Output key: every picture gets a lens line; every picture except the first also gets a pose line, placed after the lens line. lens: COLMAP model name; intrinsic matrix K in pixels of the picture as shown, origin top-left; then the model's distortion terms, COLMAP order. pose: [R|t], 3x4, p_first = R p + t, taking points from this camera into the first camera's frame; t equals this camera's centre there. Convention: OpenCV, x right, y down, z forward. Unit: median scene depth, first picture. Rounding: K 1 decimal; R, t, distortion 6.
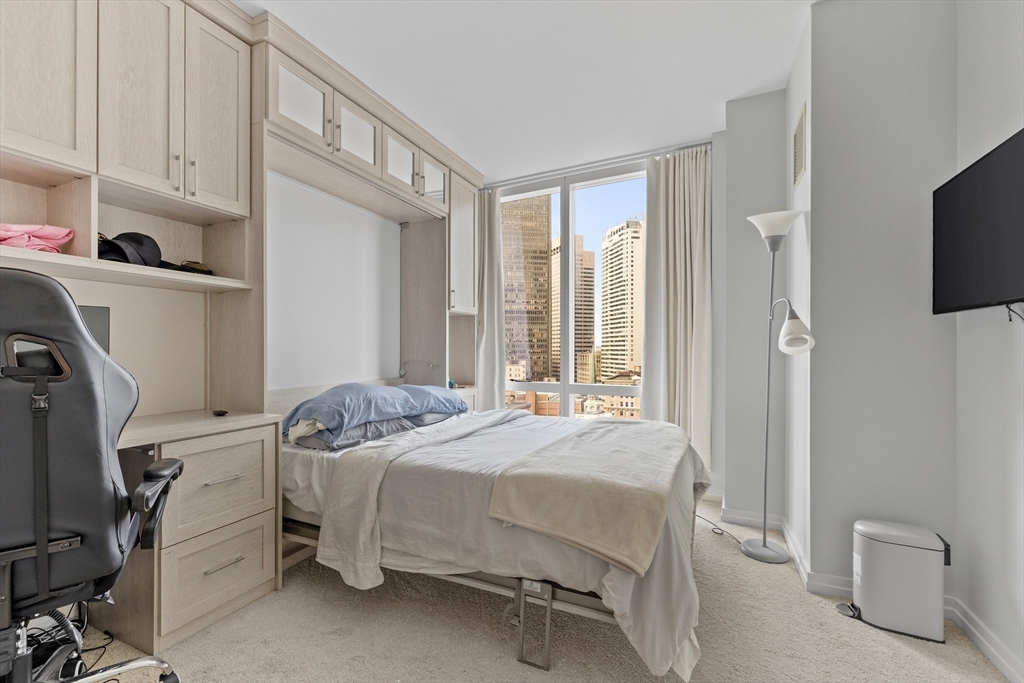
lens RADIAL K [[441.6, 0, 492.8], [0, 441.6, 350.4], [0, 0, 1]] dist [0.001363, -0.000673]
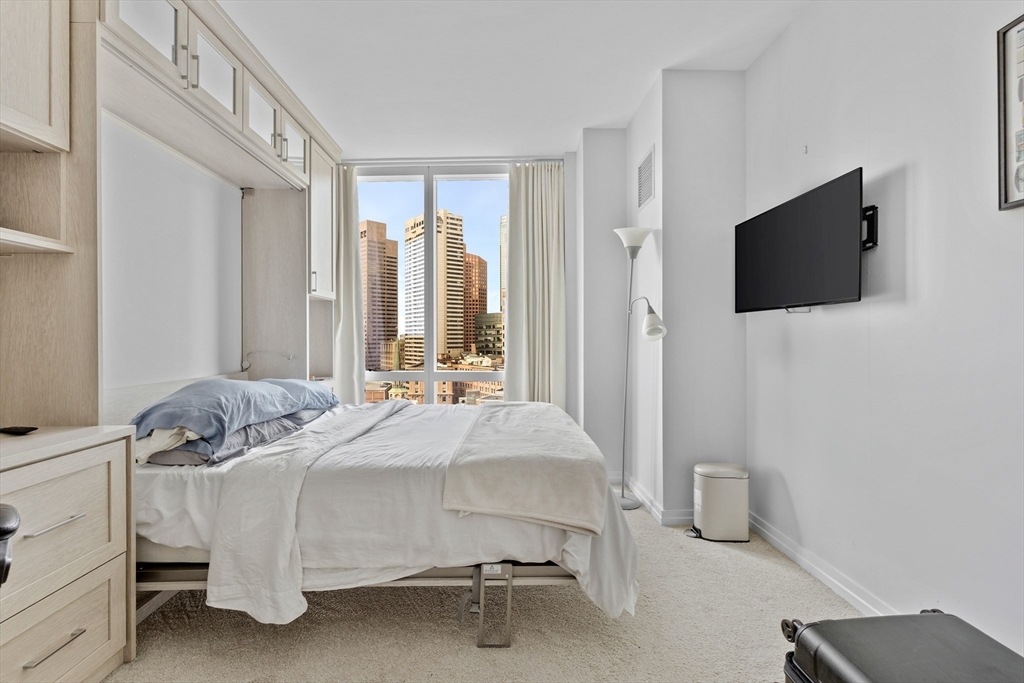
lens RADIAL K [[441.6, 0, 481.1], [0, 441.6, 338.0], [0, 0, 1]] dist [0.001363, -0.000673]
pose [[0.895725, -0.000645, 0.444608, -0.285398], [0.001669, 0.999997, -0.001910, 0.000981], [-0.444605, 0.002453, 0.895723, 0.071052]]
